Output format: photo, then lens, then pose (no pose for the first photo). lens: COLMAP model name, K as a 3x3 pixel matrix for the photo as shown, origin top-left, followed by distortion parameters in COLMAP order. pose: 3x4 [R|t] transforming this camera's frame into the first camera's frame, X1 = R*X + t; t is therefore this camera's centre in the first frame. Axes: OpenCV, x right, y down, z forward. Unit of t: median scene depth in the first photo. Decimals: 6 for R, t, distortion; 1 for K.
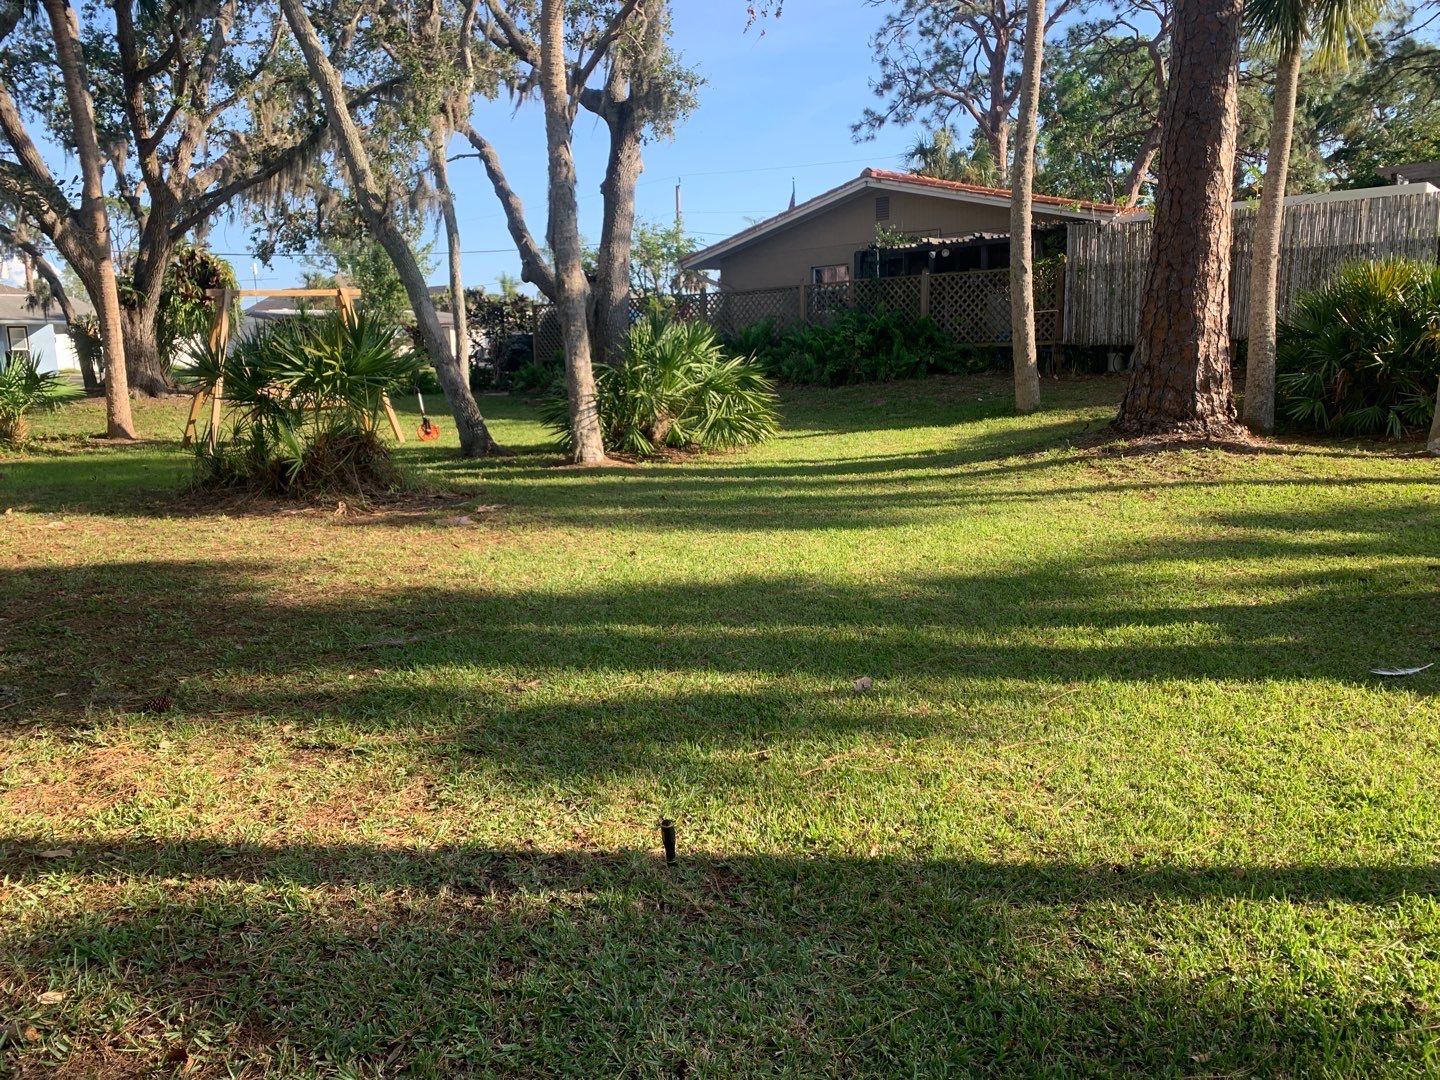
lens RADIAL K [[1158.0, 0, 720.0], [0, 1158.0, 540.0], [0, 0, 1]] dist [0.001766, -0.100990]
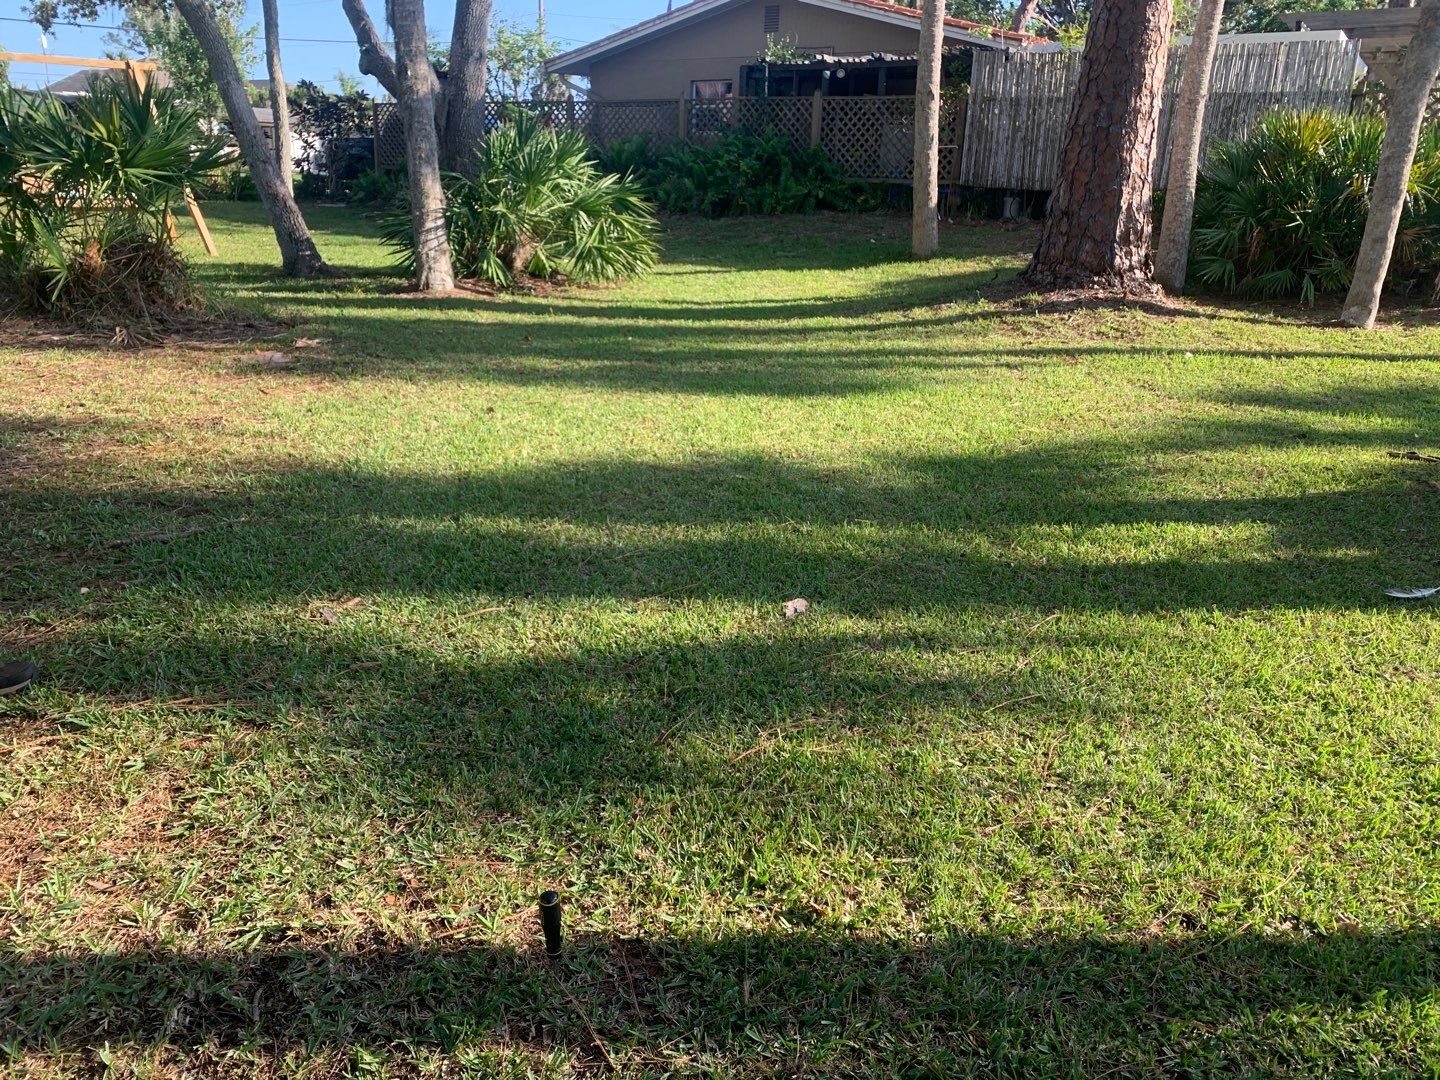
lens RADIAL K [[1140.9, 0, 720.0], [0, 1140.9, 540.0], [0, 0, 1]] dist [-0.002025, -0.004420]
pose [[0.991381, 0.019970, 0.129476, -0.010745], [-0.038153, 0.989484, 0.139517, -0.010101], [-0.125328, -0.143255, 0.981718, 0.116579]]
